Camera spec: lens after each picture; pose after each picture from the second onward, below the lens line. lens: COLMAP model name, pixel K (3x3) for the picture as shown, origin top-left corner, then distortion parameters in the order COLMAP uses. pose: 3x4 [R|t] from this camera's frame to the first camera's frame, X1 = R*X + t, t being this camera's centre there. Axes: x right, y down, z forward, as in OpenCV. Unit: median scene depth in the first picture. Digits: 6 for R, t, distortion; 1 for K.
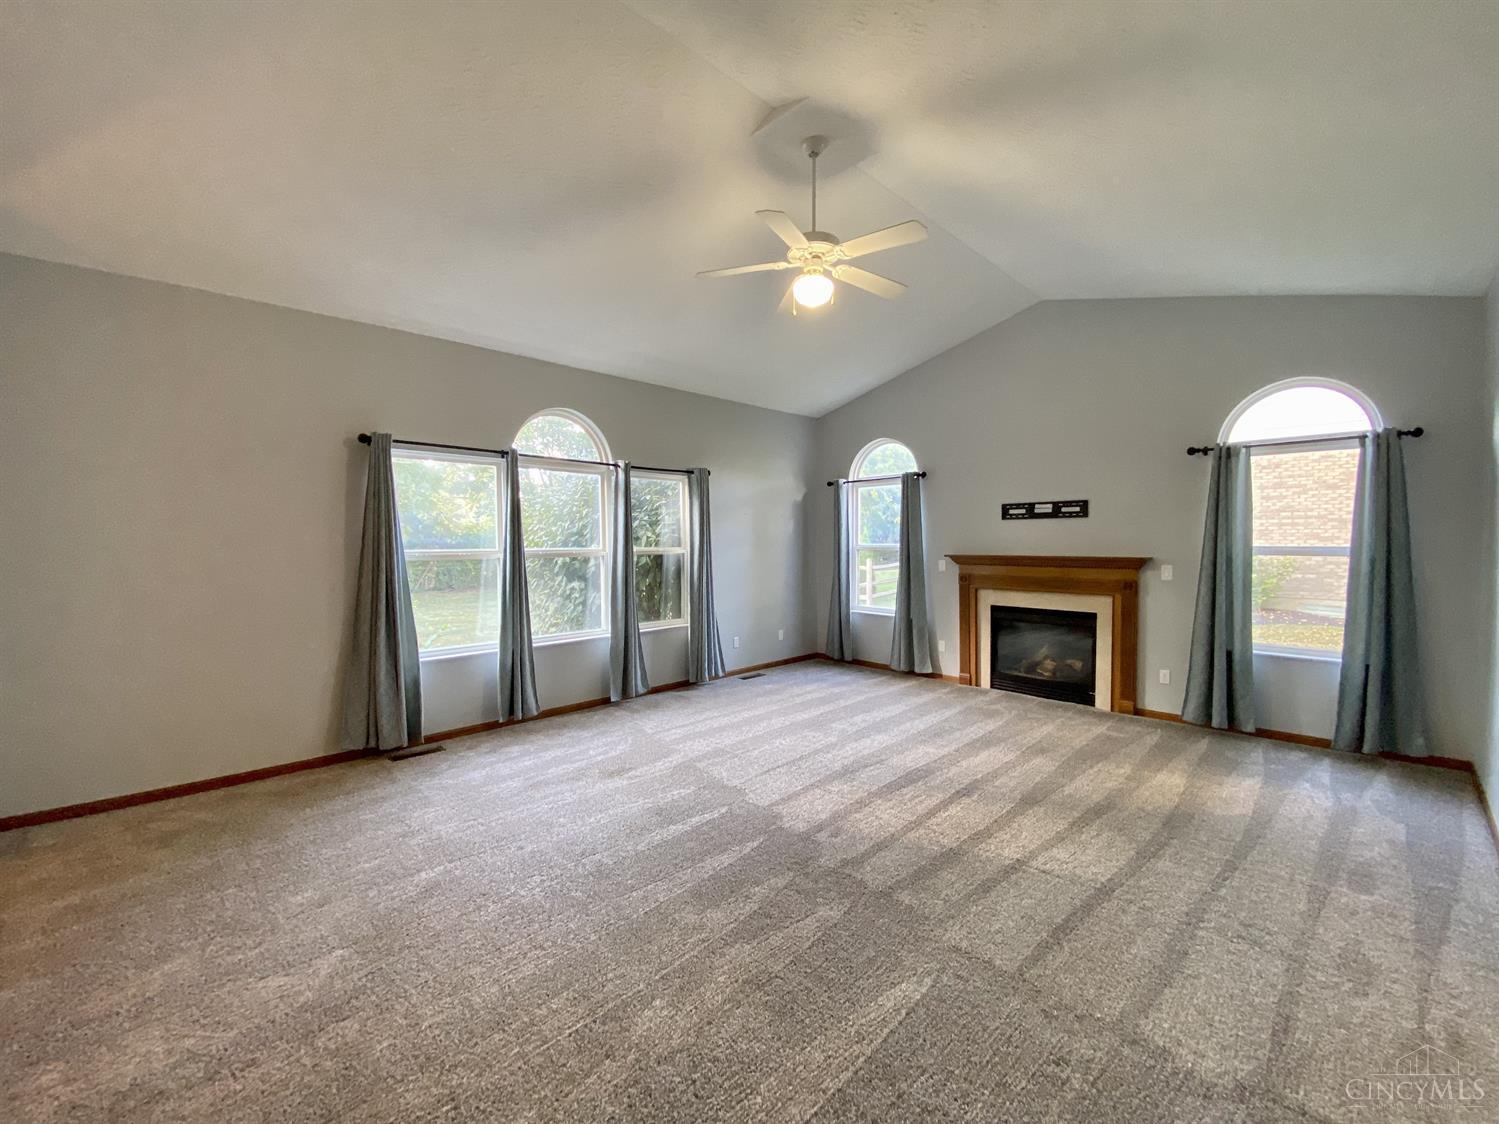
lens RADIAL K [[610.3, 0, 744.7], [0, 610.3, 560.0], [0, 0, 1]] dist [0.007374, -0.009382]
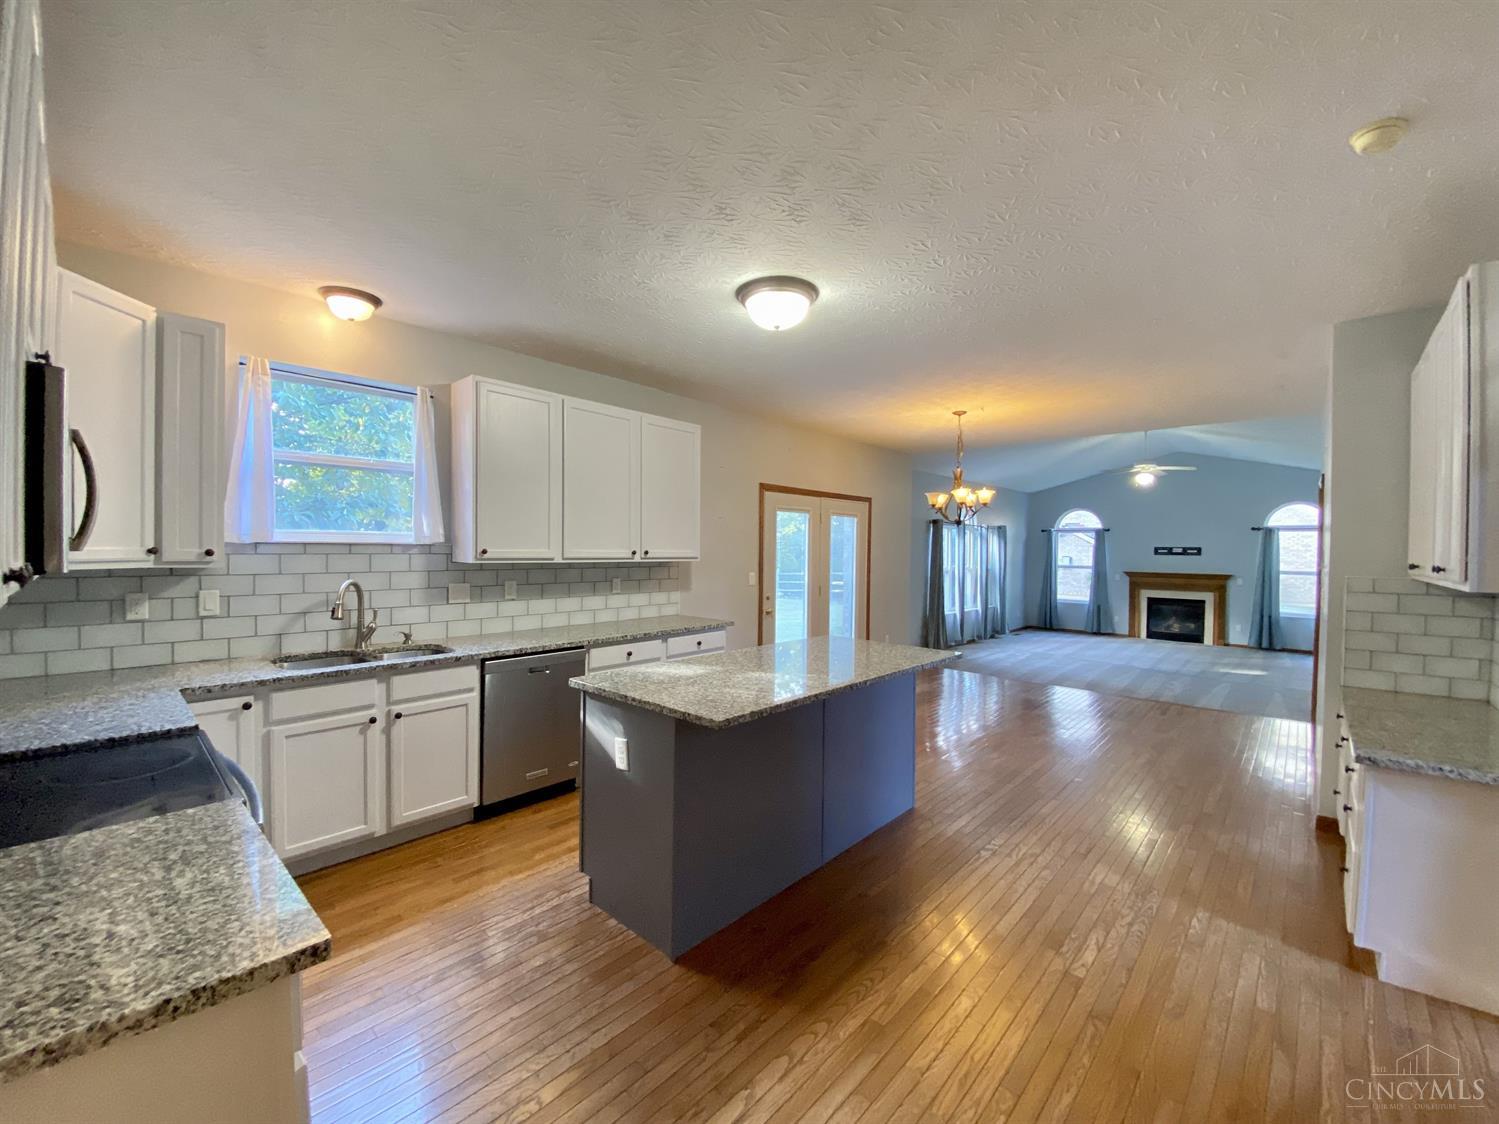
lens RADIAL K [[610.3, 0, 750.7], [0, 610.3, 560.1], [0, 0, 1]] dist [0.007374, -0.009382]
pose [[0.997137, 0.011229, 0.074772, -1.284391], [-0.010715, 0.999916, -0.007271, -0.023024], [-0.074848, 0.006449, 0.997174, -1.112551]]
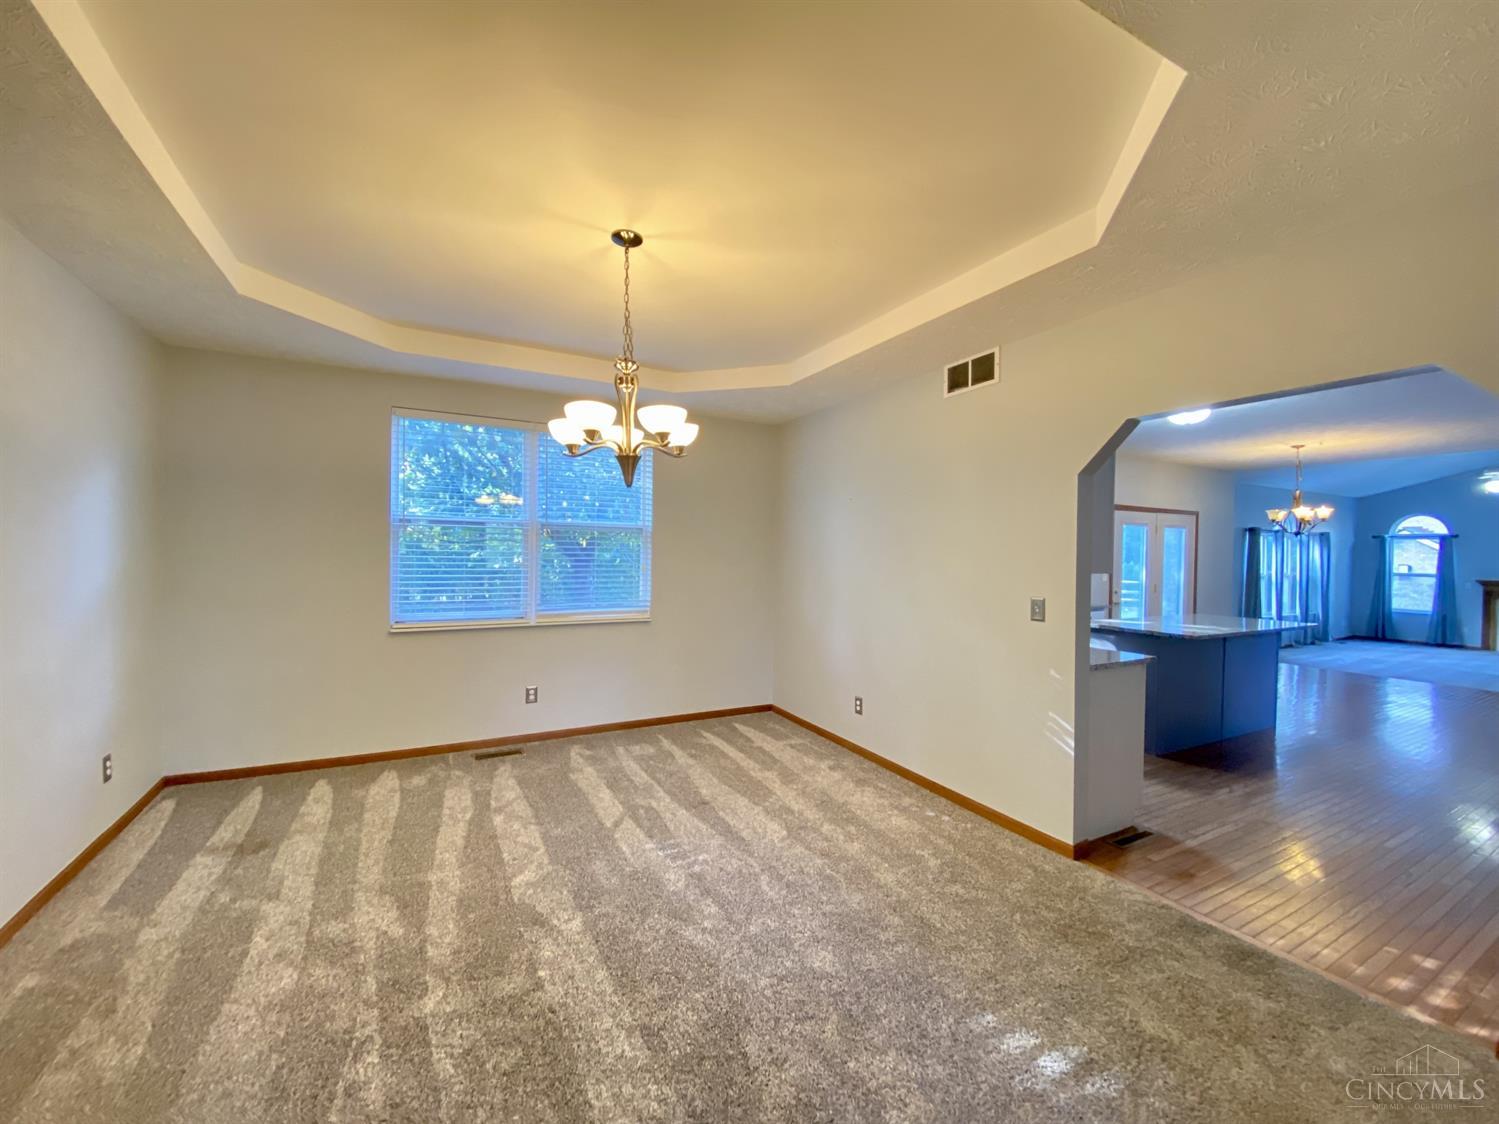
lens RADIAL K [[615.3, 0, 748.3], [0, 615.3, 561.4], [0, 0, 1]] dist [-0.032195, -0.001317]
pose [[0.958713, 0.017753, -0.283819, -1.629322], [-0.021389, 0.999724, -0.009716, -0.000996], [0.283568, 0.015385, 0.958829, -1.681735]]
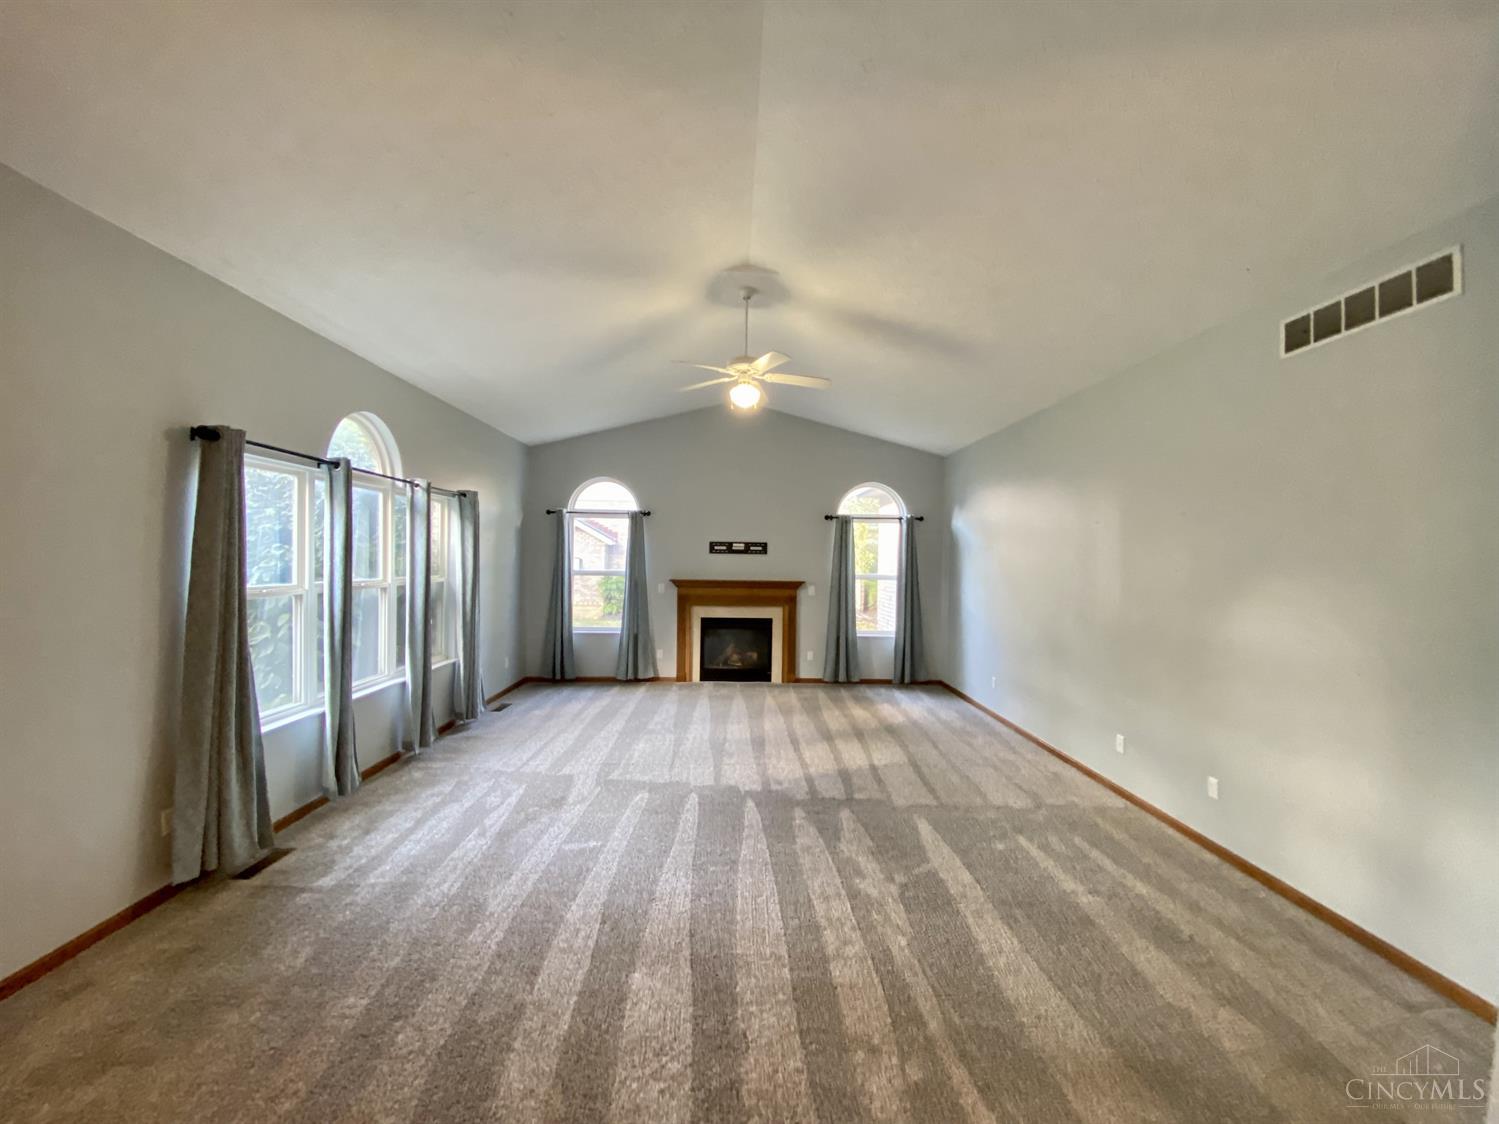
lens RADIAL K [[610.3, 0, 753.8], [0, 610.3, 561.8], [0, 0, 1]] dist [0.007374, -0.009382]
pose [[0.663546, 0.008771, 0.748084, -0.615043], [0.003385, 0.999886, -0.014725, -0.032676], [-0.748127, 0.012303, 0.663441, 0.054526]]
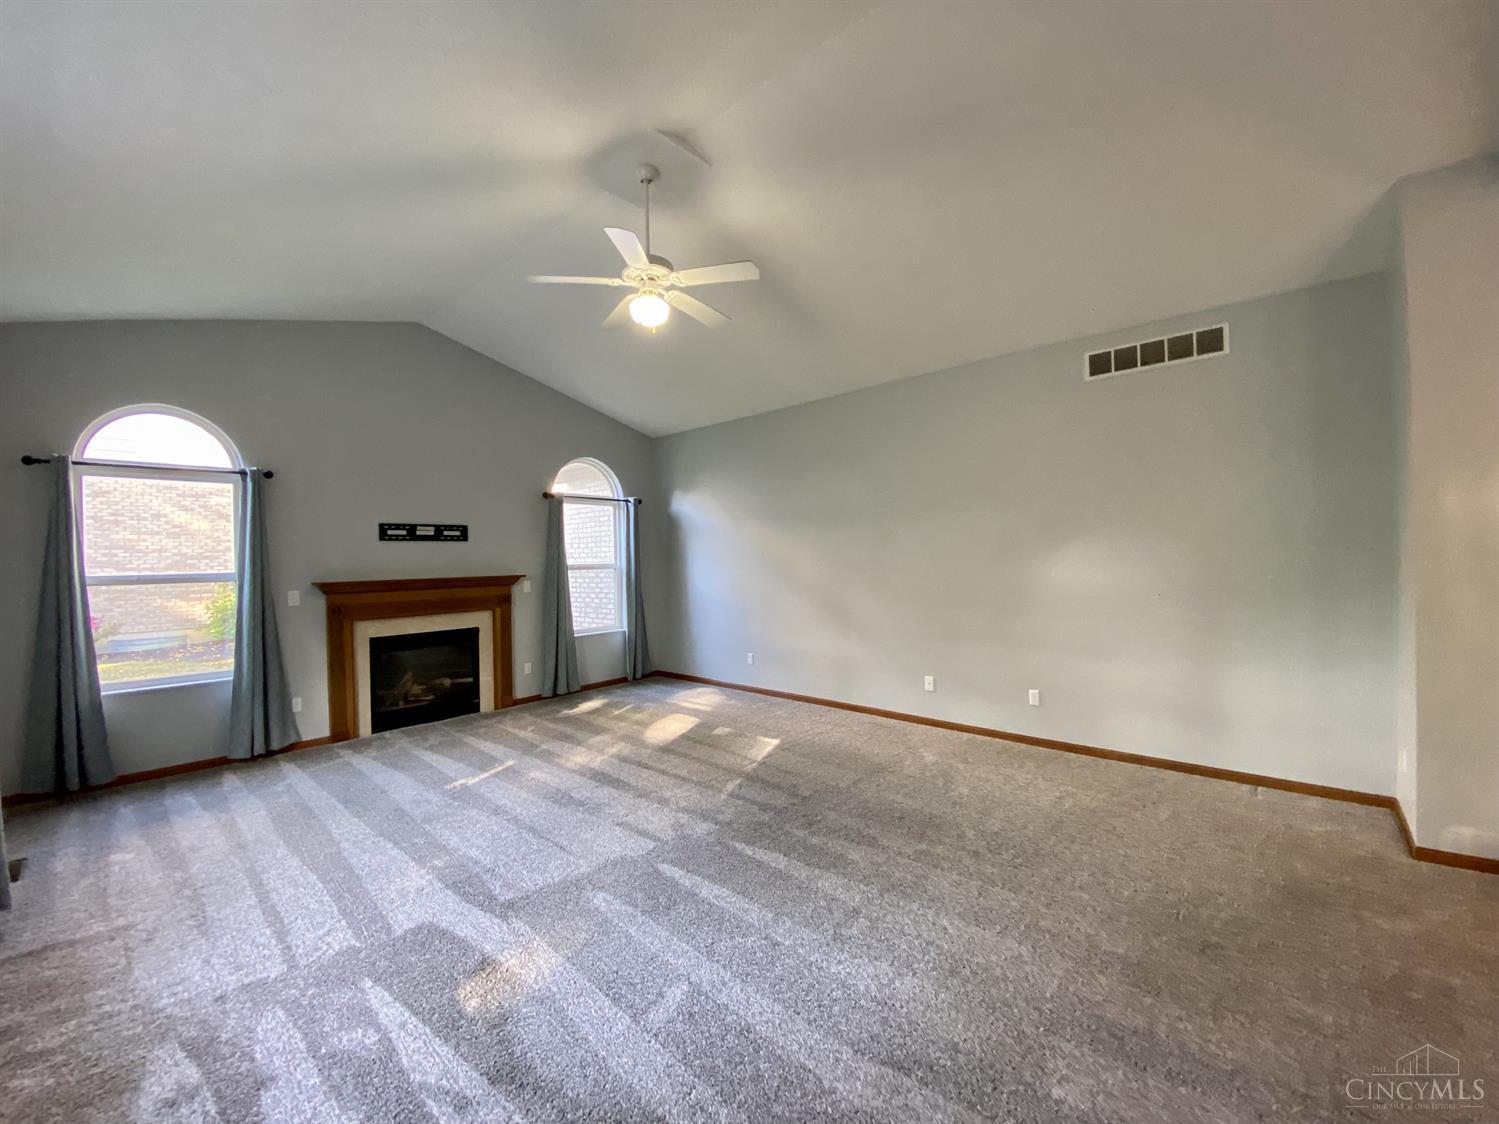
lens RADIAL K [[610.3, 0, 752.5], [0, 610.3, 561.8], [0, 0, 1]] dist [0.007374, -0.009382]
pose [[-0.081437, -0.002358, 0.996676, -0.632007], [0.050995, 0.998678, 0.006530, -0.015449], [-0.995373, 0.051357, -0.081209, 0.638994]]
